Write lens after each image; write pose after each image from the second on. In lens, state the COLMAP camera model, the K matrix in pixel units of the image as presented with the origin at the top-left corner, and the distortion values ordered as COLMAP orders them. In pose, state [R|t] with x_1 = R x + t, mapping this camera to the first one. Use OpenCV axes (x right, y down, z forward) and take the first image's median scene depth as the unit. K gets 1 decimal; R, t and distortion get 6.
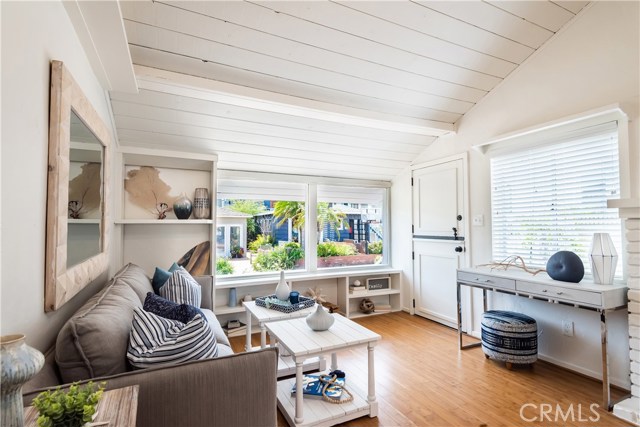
lens RADIAL K [[319.4, 0, 324.0], [0, 319.4, 209.7], [0, 0, 1]] dist [0.014901, -0.009351]
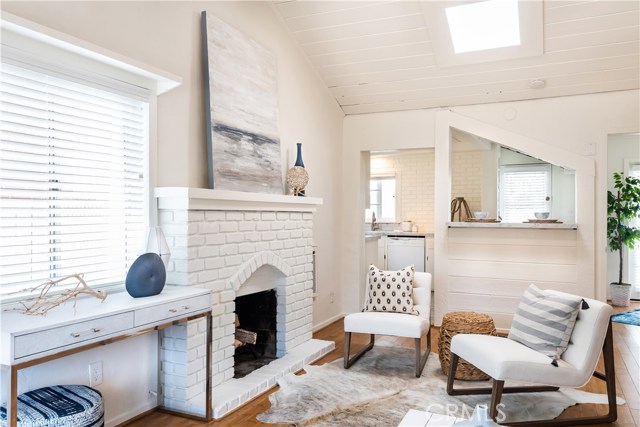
lens RADIAL K [[489.8, 0, 320.7], [0, 489.8, 210.8], [0, 0, 1]] dist [0.028770, -0.021300]
pose [[-0.635865, 0.006745, 0.771771, -0.244065], [-0.044076, 0.998013, -0.045036, 0.050759], [-0.770541, -0.062654, -0.634304, 1.038557]]
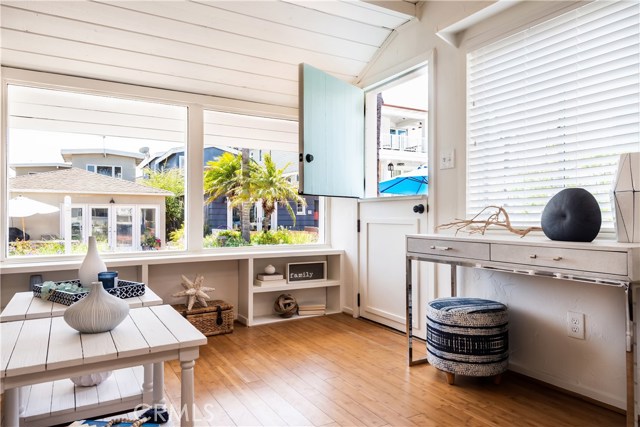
lens RADIAL K [[432.3, 0, 325.1], [0, 432.3, 208.8], [0, 0, 1]] dist [0.042453, -0.011365]
pose [[0.996604, 0.000139, 0.082348, 0.185609], [-0.003281, 0.999272, 0.038017, 0.101292], [-0.082283, -0.038158, 0.995878, 0.193338]]
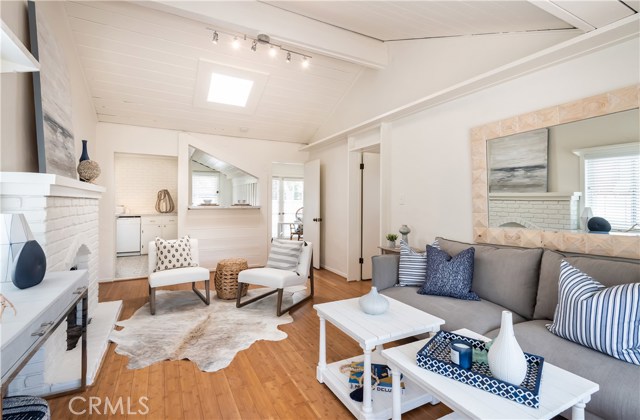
lens RADIAL K [[298.6, 0, 314.7], [0, 298.6, 199.3], [0, 0, 1]] dist [0.009962, -0.005995]
pose [[-0.999533, 0.000093, -0.030560, 0.124756], [0.002045, 0.997957, -0.063854, 0.061822], [0.030492, -0.063887, -0.997491, 1.227466]]
